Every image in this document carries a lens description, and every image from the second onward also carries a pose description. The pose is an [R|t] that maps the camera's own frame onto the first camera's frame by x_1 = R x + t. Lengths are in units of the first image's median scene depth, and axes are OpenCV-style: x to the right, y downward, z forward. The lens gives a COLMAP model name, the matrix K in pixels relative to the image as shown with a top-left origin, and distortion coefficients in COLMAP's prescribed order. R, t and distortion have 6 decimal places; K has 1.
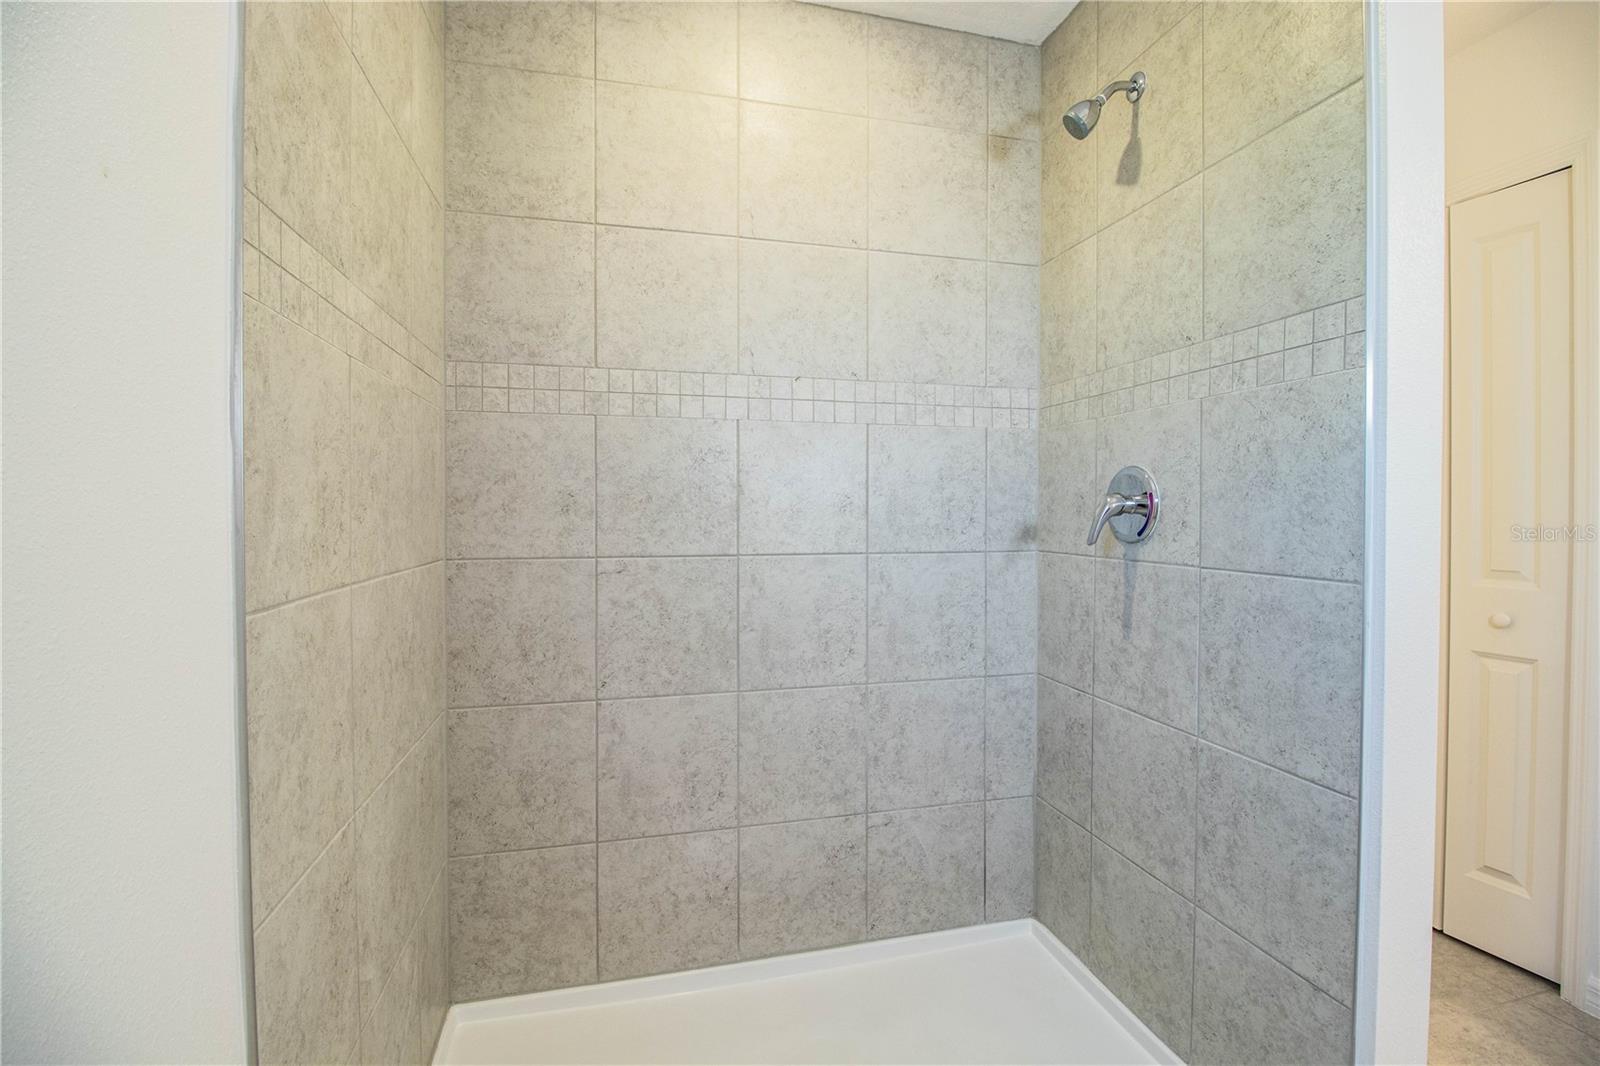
lens RADIAL K [[730.7, 0, 803.2], [0, 730.7, 532.1], [0, 0, 1]] dist [0.001150, -0.013129]
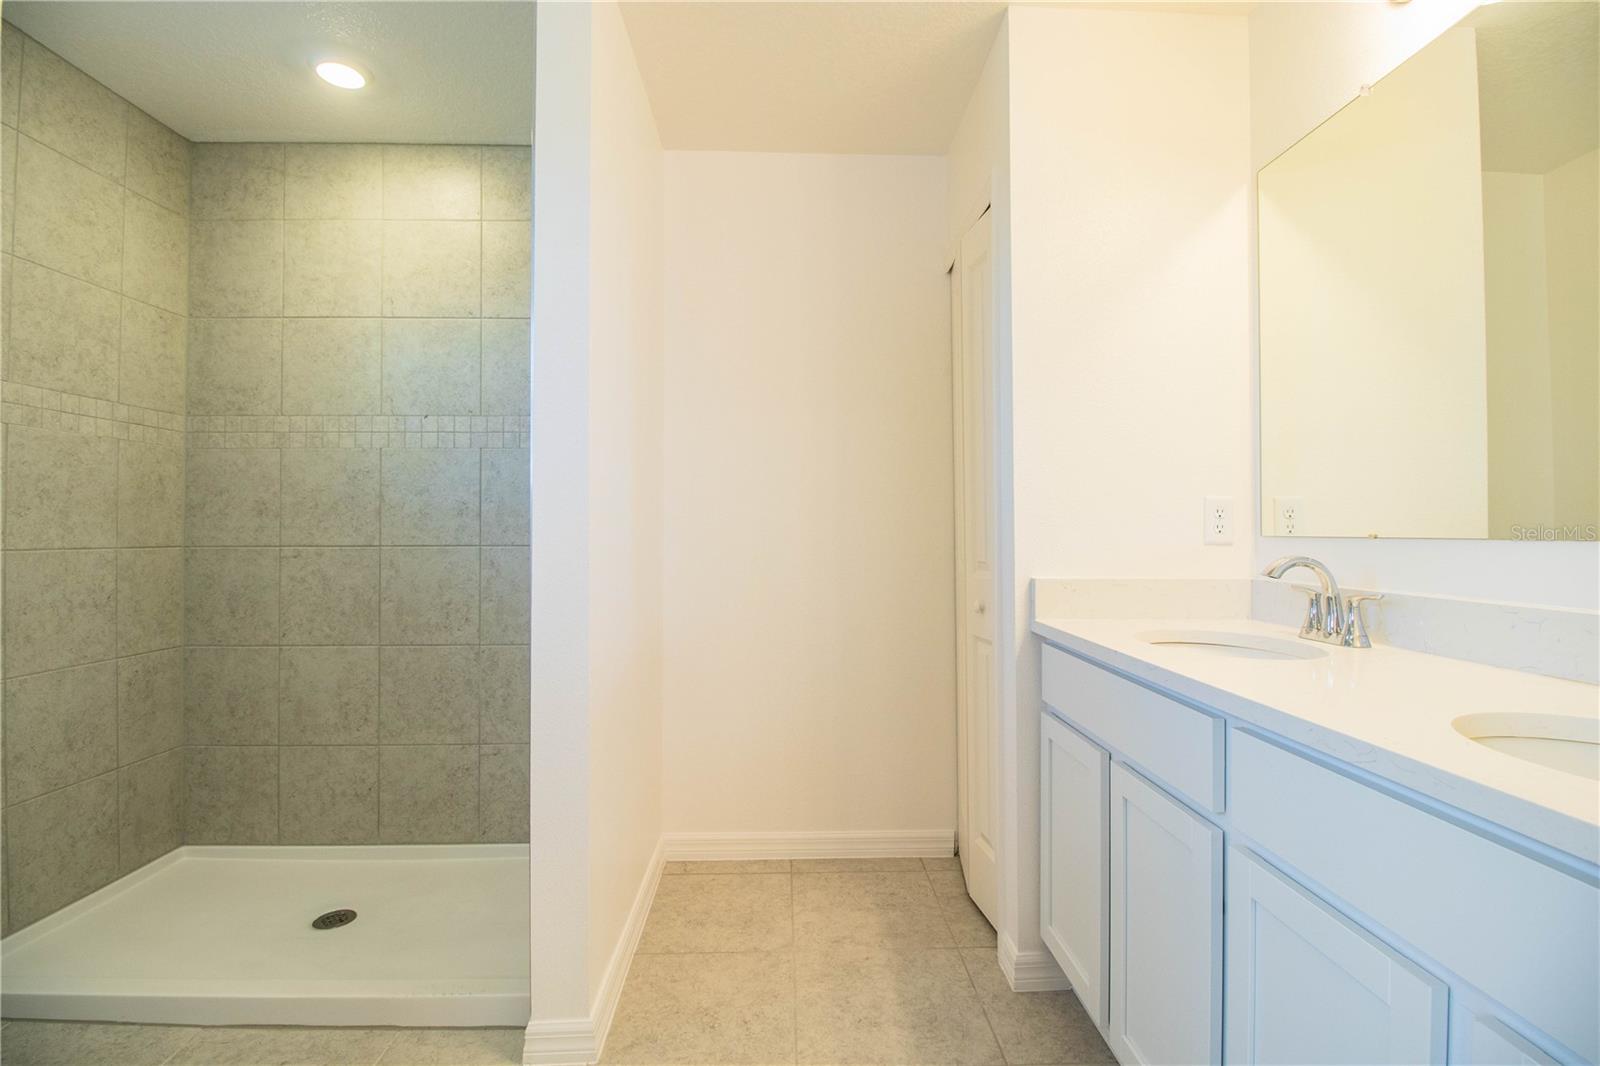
lens RADIAL K [[730.7, 0, 803.7], [0, 730.7, 521.6], [0, 0, 1]] dist [0.001150, -0.013129]
pose [[0.975089, -0.003004, -0.221794, 1.022868], [-0.003033, 0.999634, -0.026876, 0.020685], [0.221794, 0.026879, 0.974723, -0.170773]]
